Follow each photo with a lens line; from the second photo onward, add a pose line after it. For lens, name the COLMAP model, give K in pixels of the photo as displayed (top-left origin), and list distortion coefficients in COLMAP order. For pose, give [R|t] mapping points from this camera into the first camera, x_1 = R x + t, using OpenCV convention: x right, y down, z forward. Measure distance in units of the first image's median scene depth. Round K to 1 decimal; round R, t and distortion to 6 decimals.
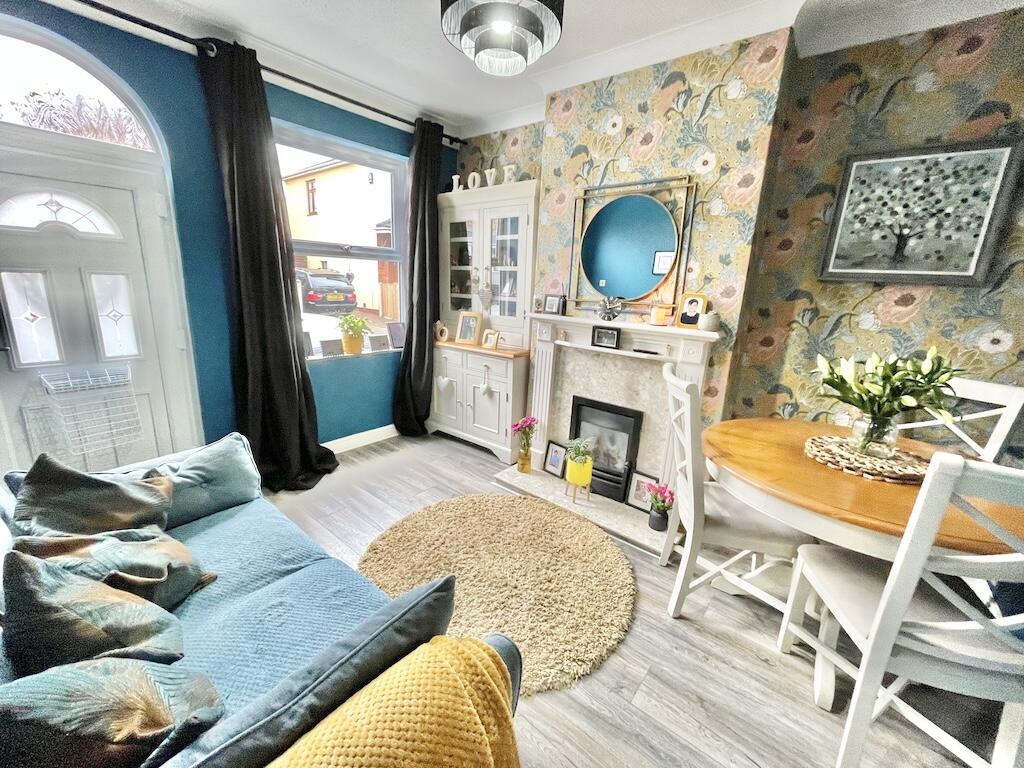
lens RADIAL K [[413.4, 0, 509.9], [0, 413.4, 384.0], [0, 0, 1]] dist [0.000367, -0.000316]
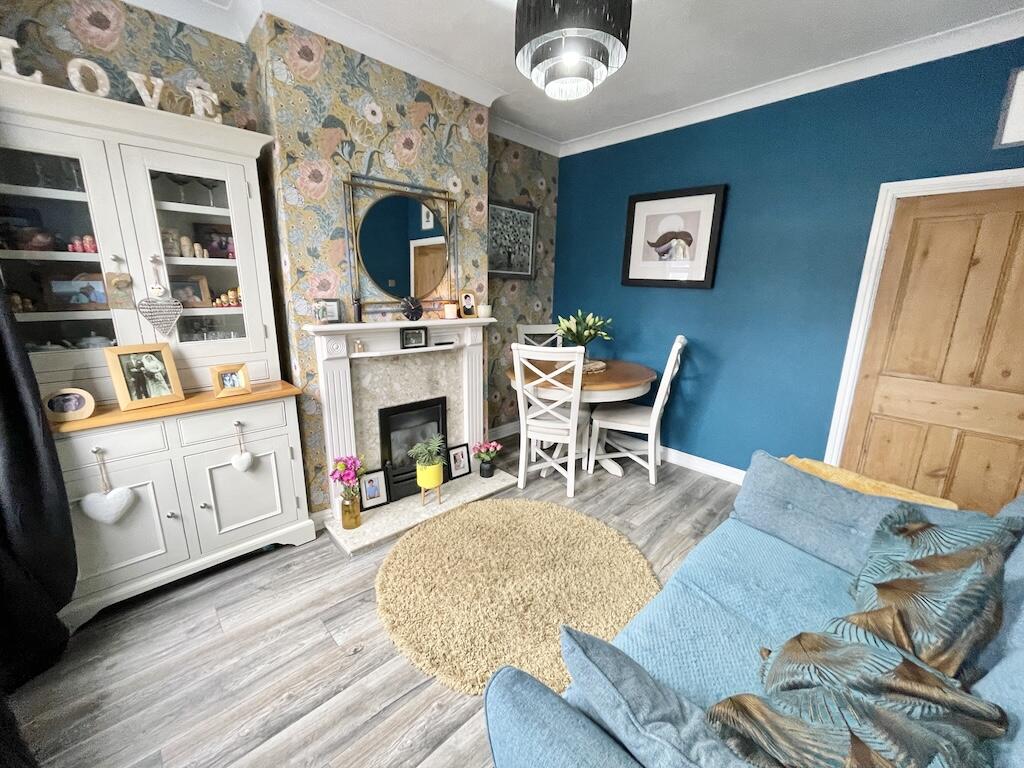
lens RADIAL K [[413.4, 0, 511.6], [0, 413.4, 383.5], [0, 0, 1]] dist [0.000367, -0.000316]
pose [[0.113986, -0.268792, 0.956430, -0.718769], [0.226559, 0.944370, 0.238402, -0.191377], [-0.967305, 0.189513, 0.168543, 0.620819]]
